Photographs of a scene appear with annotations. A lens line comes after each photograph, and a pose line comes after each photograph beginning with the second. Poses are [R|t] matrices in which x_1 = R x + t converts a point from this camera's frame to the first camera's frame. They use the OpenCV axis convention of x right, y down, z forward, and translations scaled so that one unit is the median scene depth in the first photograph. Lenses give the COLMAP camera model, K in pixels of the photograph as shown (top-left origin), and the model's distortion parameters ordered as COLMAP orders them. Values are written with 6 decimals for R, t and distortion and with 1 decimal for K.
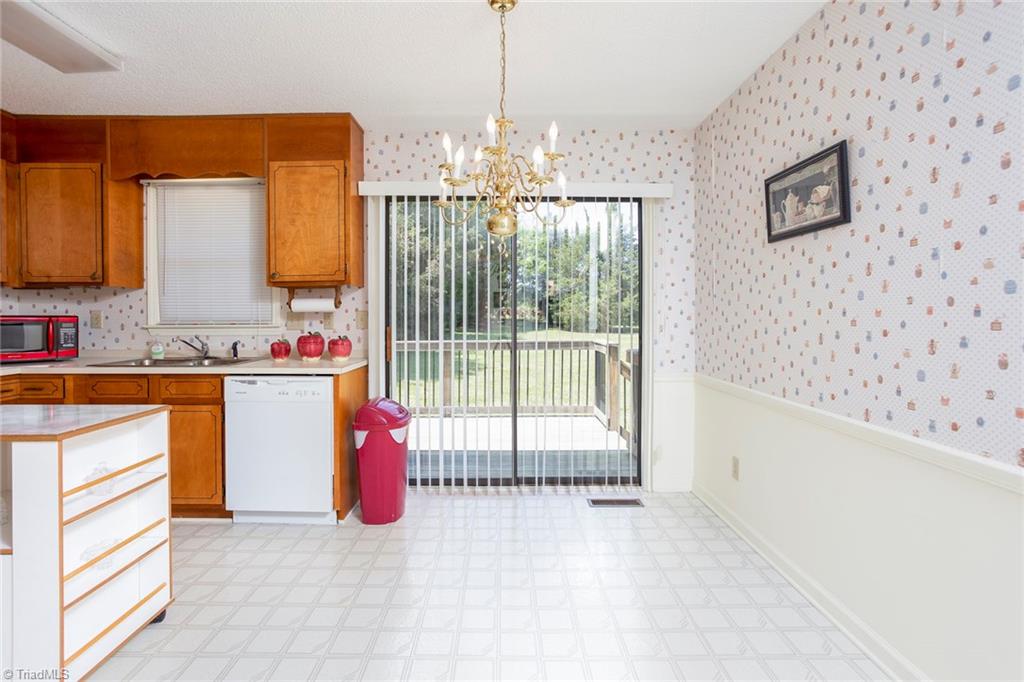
lens RADIAL K [[500.2, 0, 496.9], [0, 500.2, 315.9], [0, 0, 1]] dist [-0.026540, 0.012454]
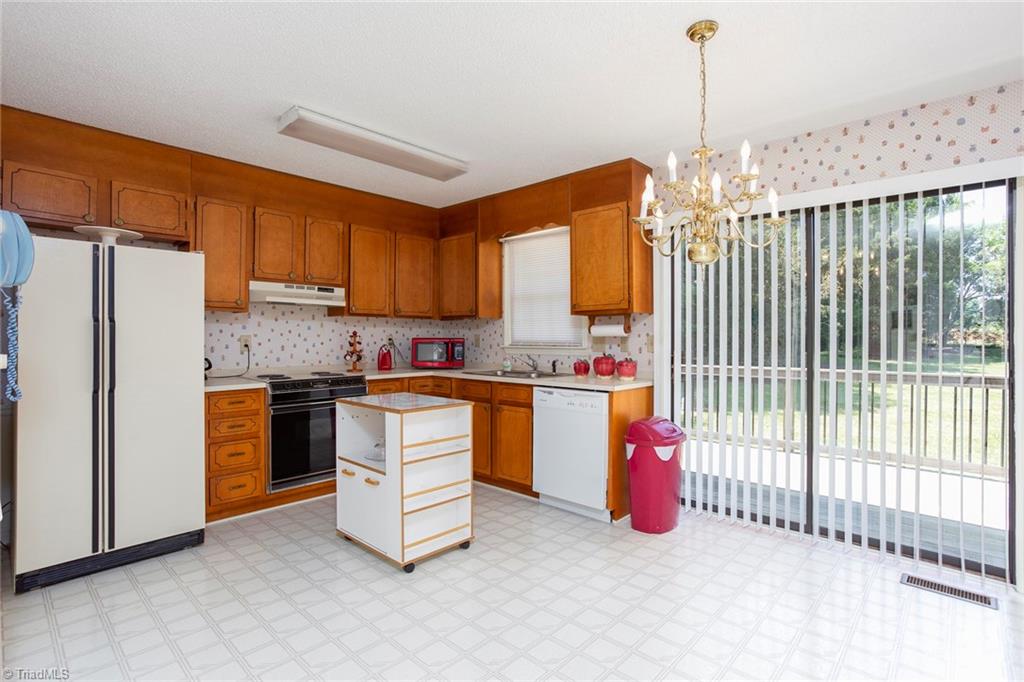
lens RADIAL K [[500.2, 0, 512.9], [0, 500.2, 337.3], [0, 0, 1]] dist [-0.026540, 0.012454]
pose [[0.743947, 0.004801, -0.668222, 0.246093], [-0.007066, 0.999975, -0.000682, -0.003785], [0.668202, 0.005229, 0.743962, -0.001801]]
